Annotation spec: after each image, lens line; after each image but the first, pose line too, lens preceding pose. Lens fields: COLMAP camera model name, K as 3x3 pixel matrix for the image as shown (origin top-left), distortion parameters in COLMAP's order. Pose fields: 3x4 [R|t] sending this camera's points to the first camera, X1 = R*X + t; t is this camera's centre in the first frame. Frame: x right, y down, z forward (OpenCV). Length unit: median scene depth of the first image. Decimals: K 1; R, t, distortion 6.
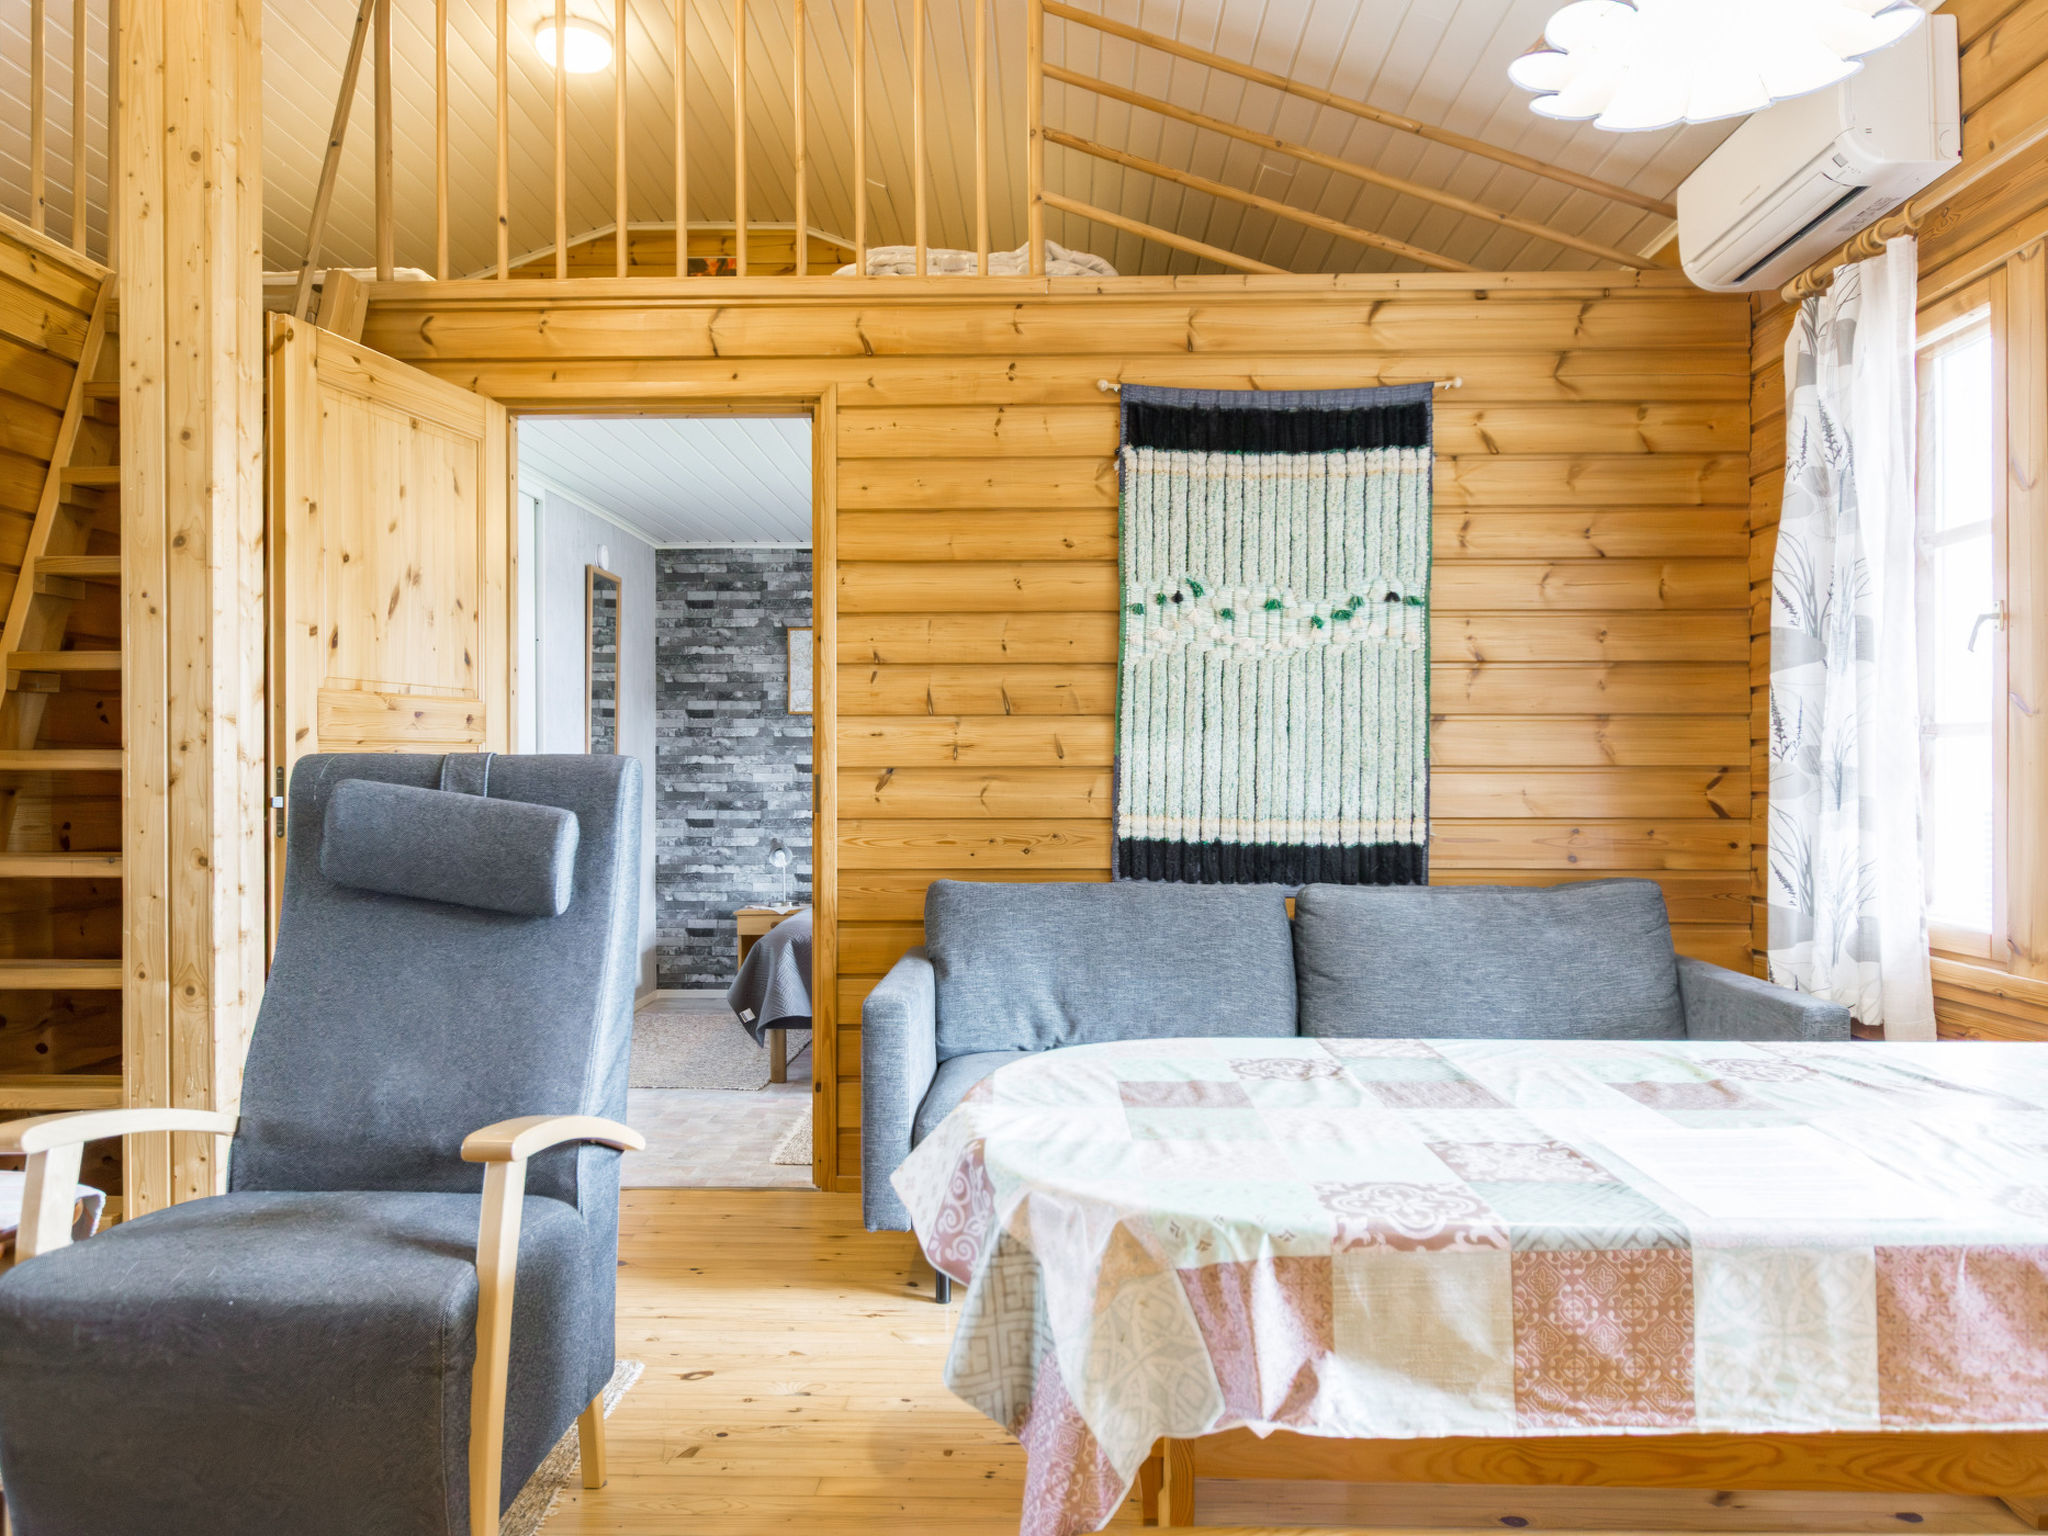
lens RADIAL K [[1496.0, 0, 1018.9], [0, 1496.0, 775.6], [0, 0, 1]] dist [0.001903, -0.001427]
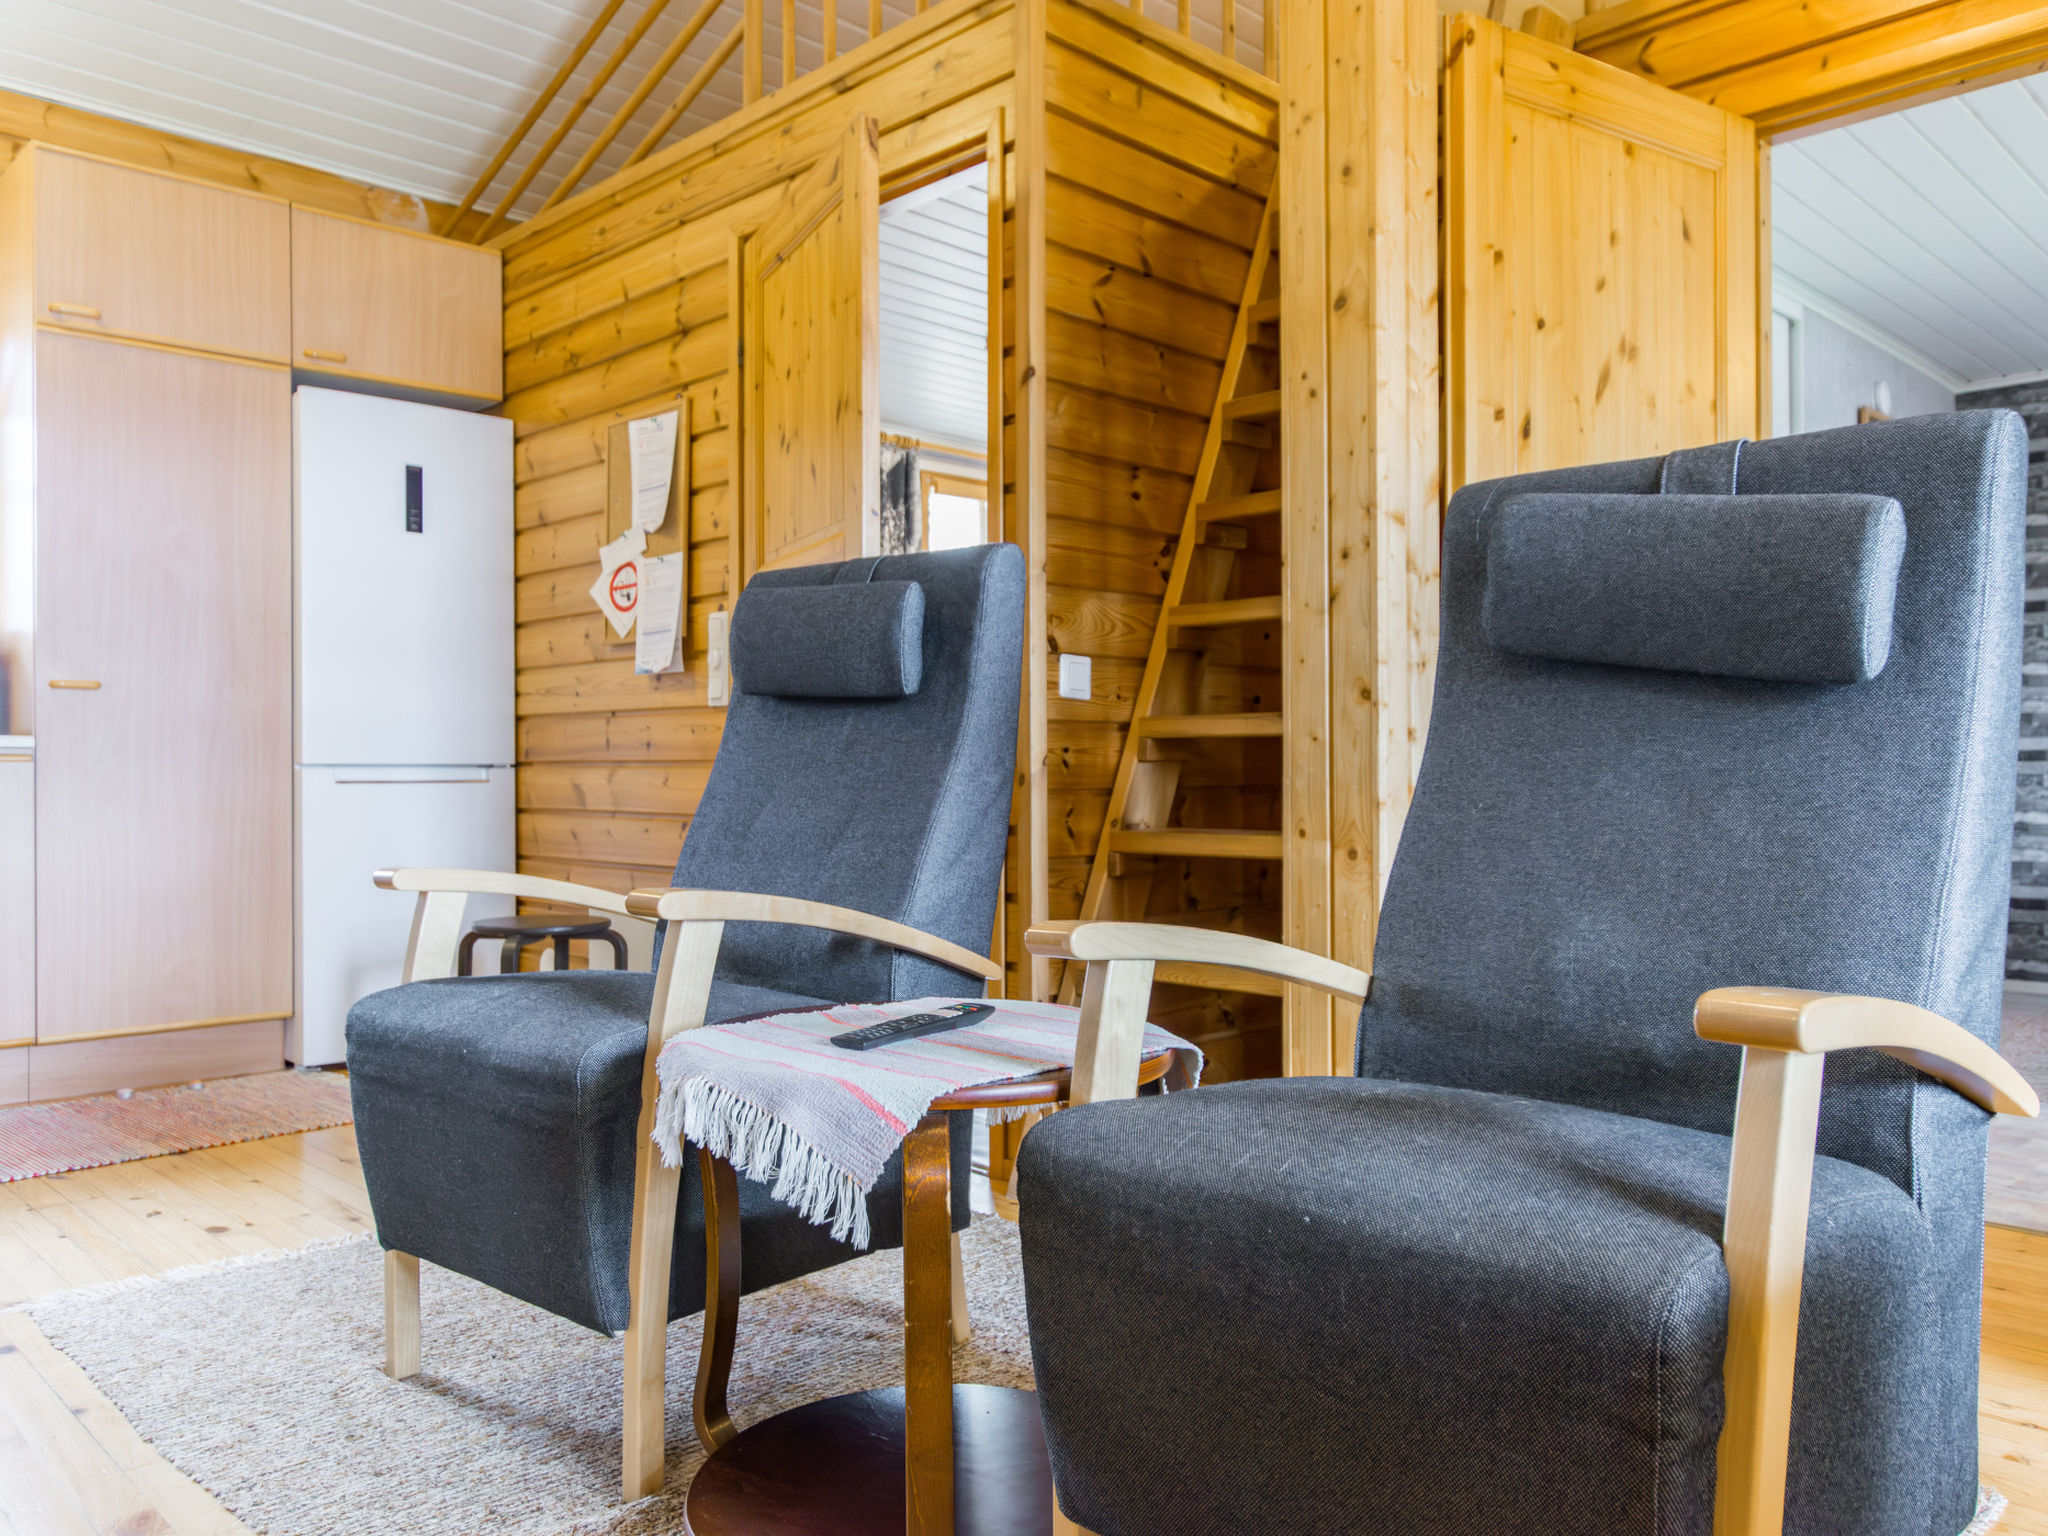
lens RADIAL K [[1548.7, 0, 1024.0], [0, 1548.7, 768.0], [0, 0, 1]] dist [0.002580, -0.003333]
pose [[0.721494, -0.002612, -0.692416, -0.095316], [0.000845, 0.999995, -0.002891, 0.093833], [0.692420, 0.001501, 0.721493, 0.256206]]
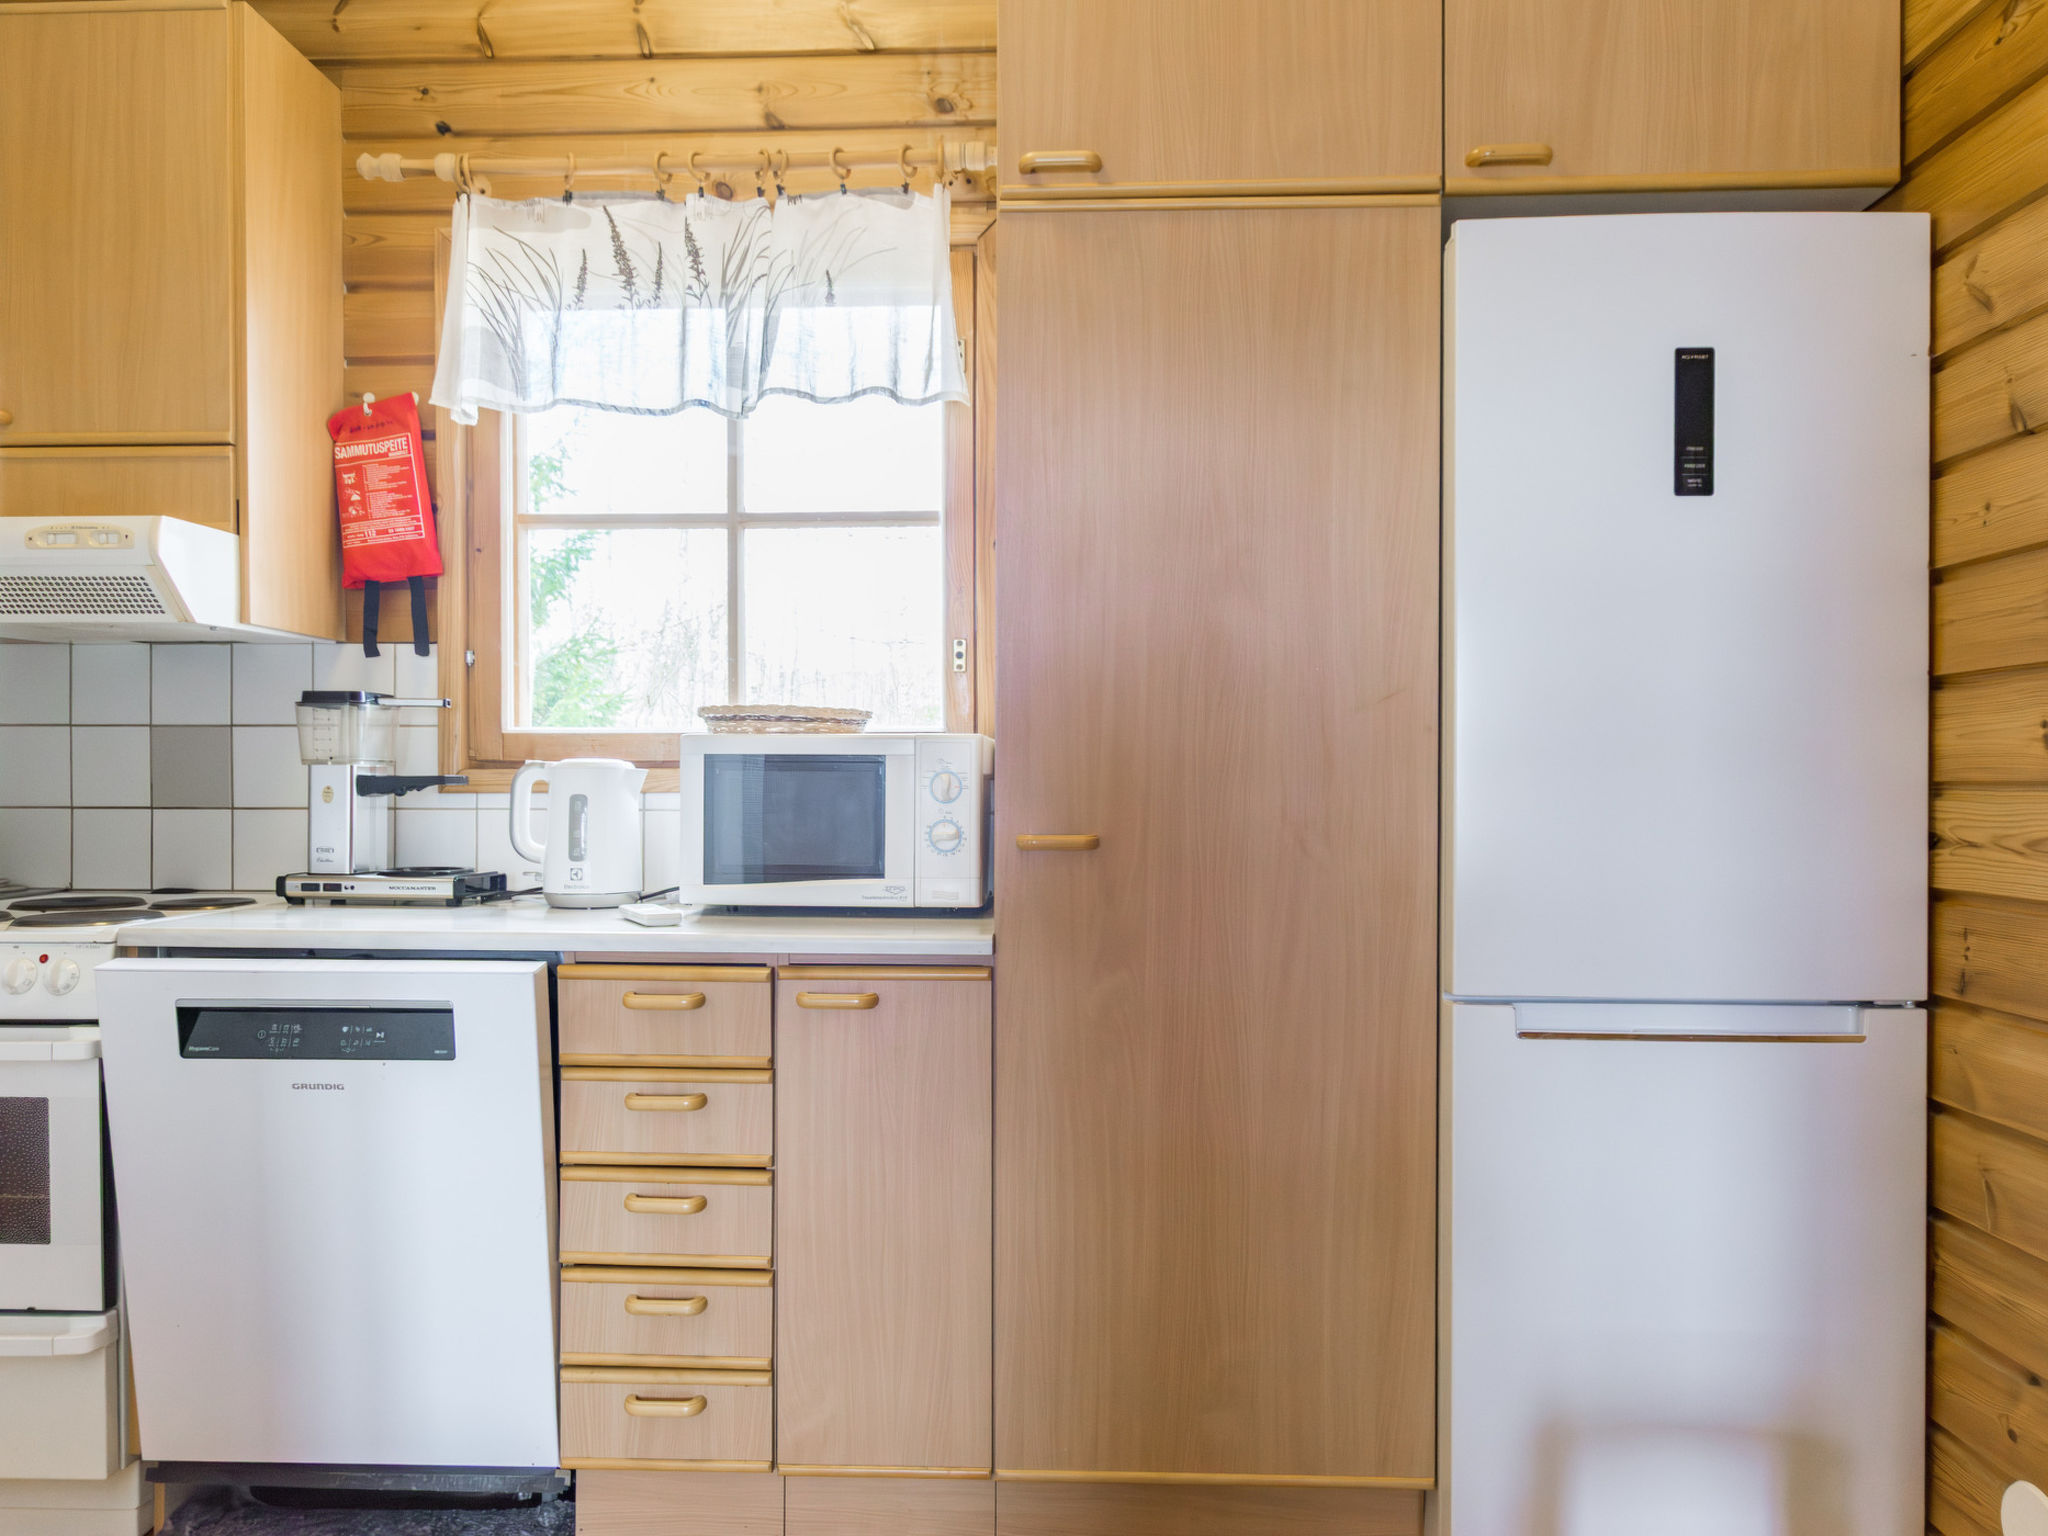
lens RADIAL K [[1394.8, 0, 1015.0], [0, 1394.8, 780.3], [0, 0, 1]] dist [-0.001803, -0.001728]
pose [[-0.014757, 0.003661, -0.999884, -0.878609], [-0.005530, 0.999978, 0.003743, -0.005654], [0.999876, 0.005584, -0.014736, 0.612263]]
